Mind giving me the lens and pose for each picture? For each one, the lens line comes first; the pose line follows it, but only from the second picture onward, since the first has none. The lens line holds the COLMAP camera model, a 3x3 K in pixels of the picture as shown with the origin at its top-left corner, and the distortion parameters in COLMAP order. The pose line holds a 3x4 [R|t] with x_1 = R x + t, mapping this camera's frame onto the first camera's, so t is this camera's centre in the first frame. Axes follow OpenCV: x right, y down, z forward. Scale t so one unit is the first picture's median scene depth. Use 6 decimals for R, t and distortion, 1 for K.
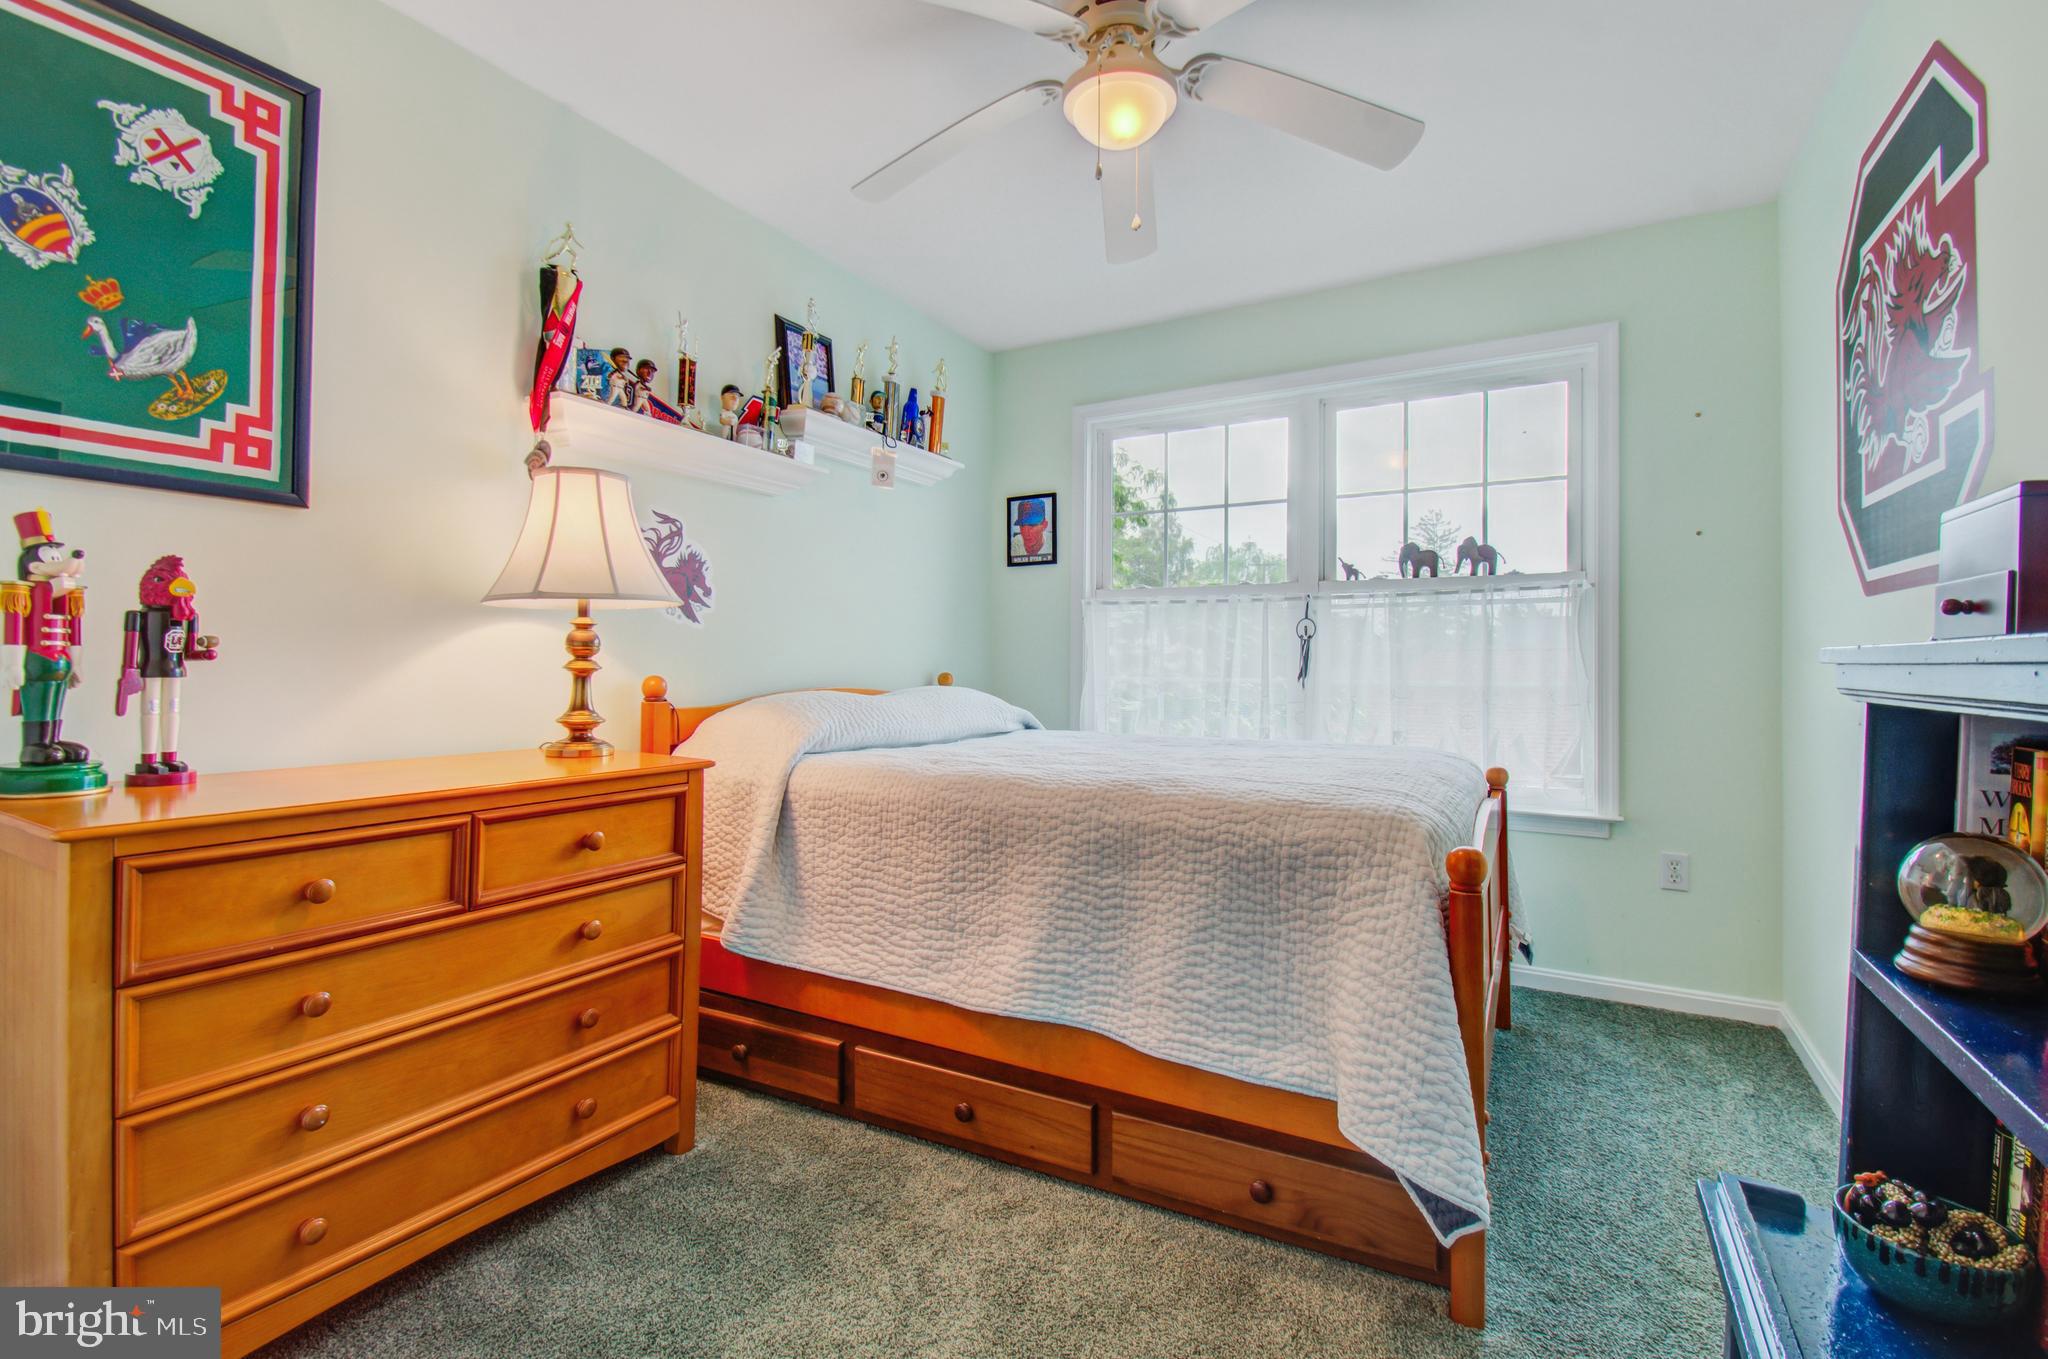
lens RADIAL K [[927.6, 0, 1027.5], [0, 927.6, 654.3], [0, 0, 1]] dist [0.002621, -0.000815]
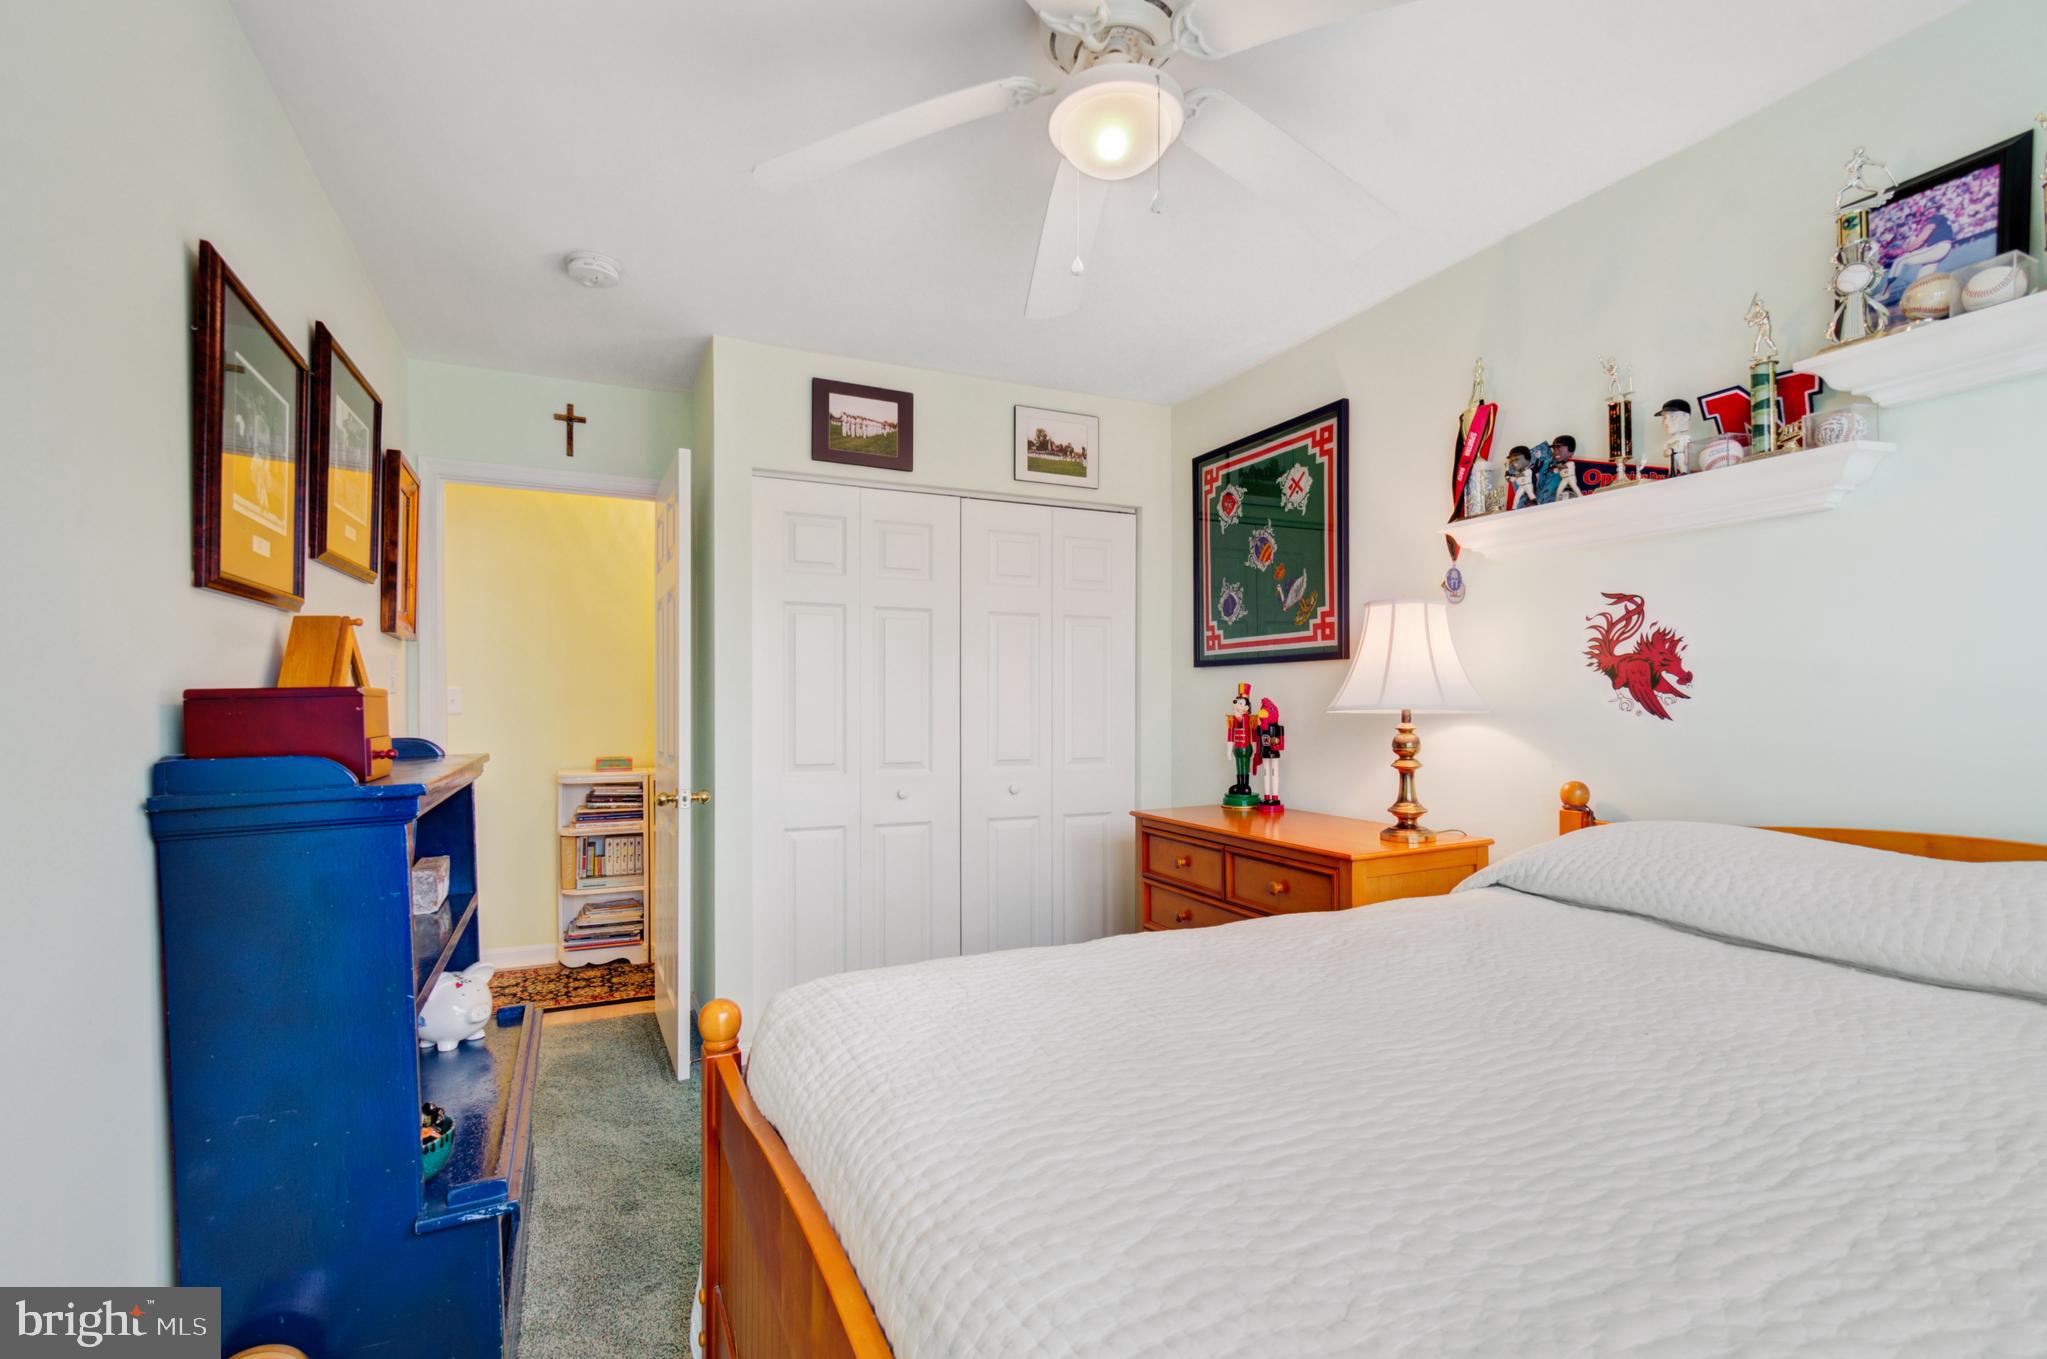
lens RADIAL K [[951.0, 0, 1037.7], [0, 951.0, 691.6], [0, 0, 1]] dist [0.000066, -0.000391]
pose [[-0.575229, -0.023442, -0.817656, 0.916059], [0.003543, 0.999508, -0.031148, -0.052144], [0.817985, -0.020814, -0.574864, 1.562906]]
